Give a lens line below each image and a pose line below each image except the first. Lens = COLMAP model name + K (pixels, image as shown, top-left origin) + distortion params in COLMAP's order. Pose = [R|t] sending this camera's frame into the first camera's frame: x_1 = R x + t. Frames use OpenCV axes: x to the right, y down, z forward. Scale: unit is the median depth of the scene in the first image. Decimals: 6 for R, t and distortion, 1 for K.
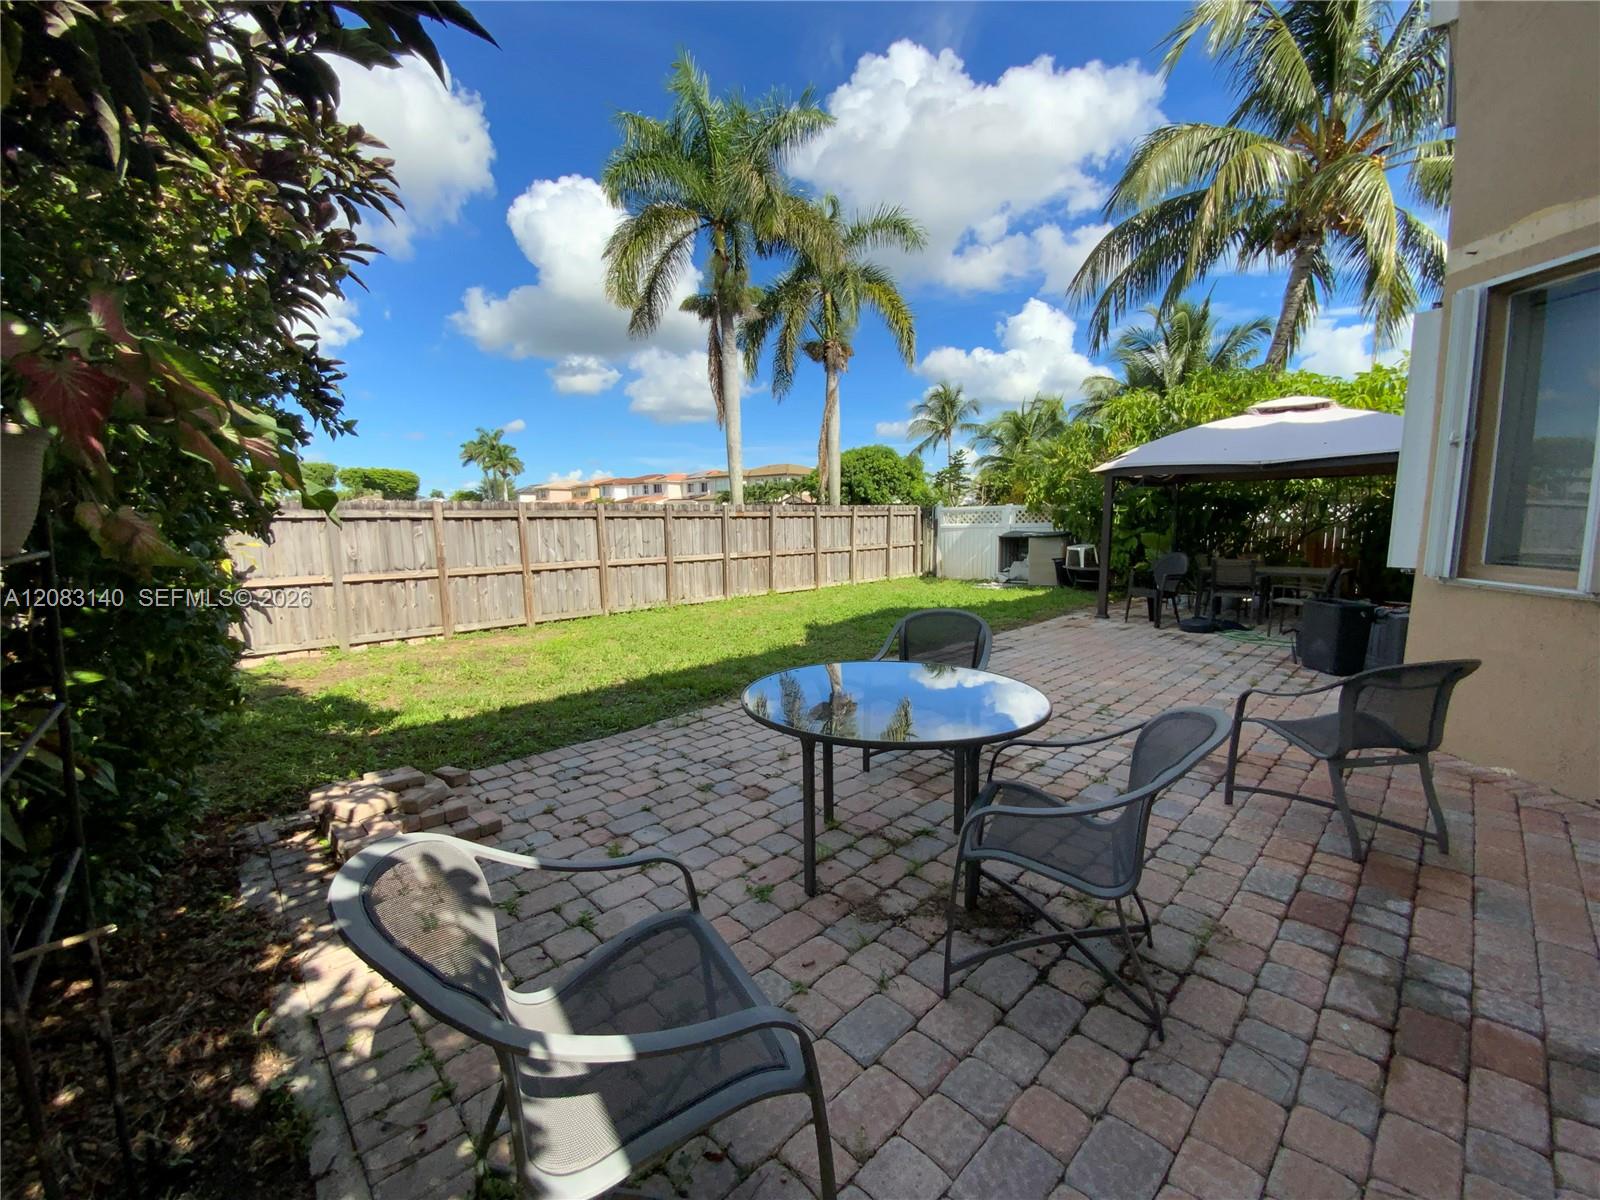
lens RADIAL K [[649.2, 0, 810.9], [0, 649.2, 607.1], [0, 0, 1]] dist [0.003784, -0.005267]
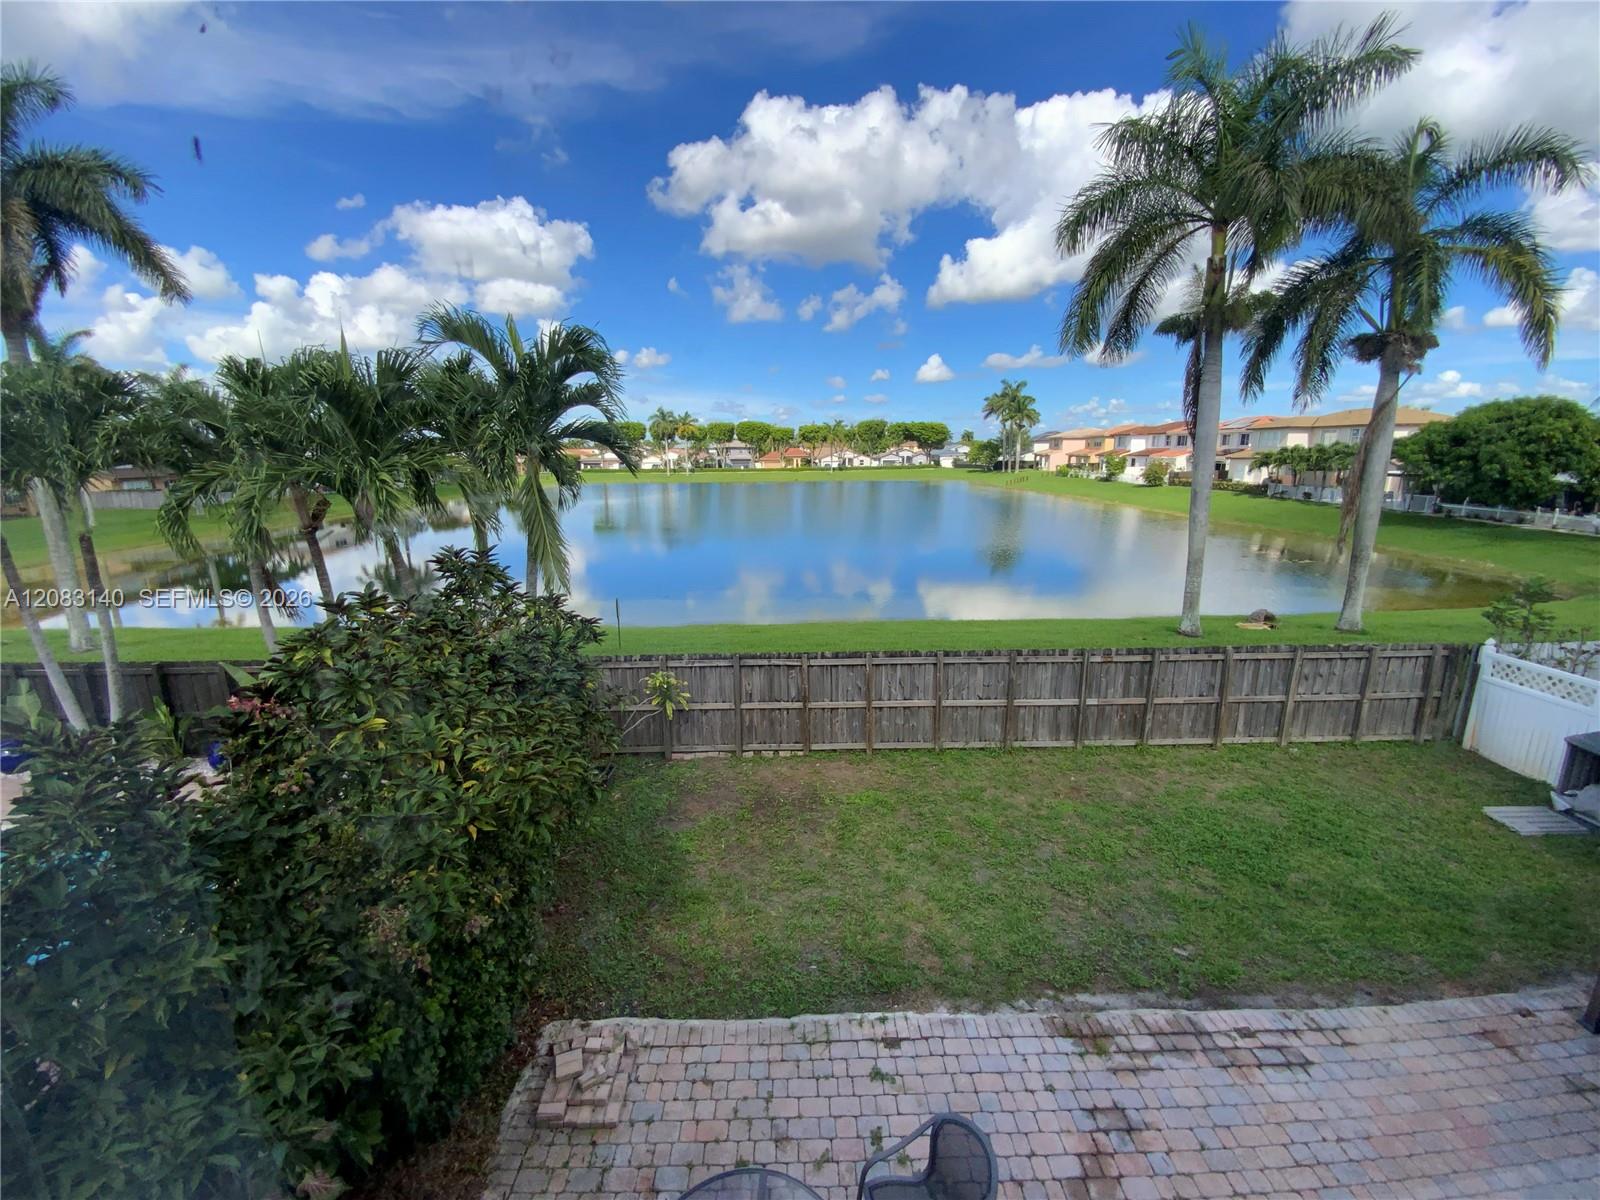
lens RADIAL K [[649.2, 0, 793.0], [0, 649.2, 592.8], [0, 0, 1]] dist [0.003784, -0.005267]
pose [[0.716424, 0.146727, -0.682062, 0.092425], [-0.098486, 0.989114, 0.109333, -0.147812], [0.690679, -0.011155, 0.723075, 0.019861]]
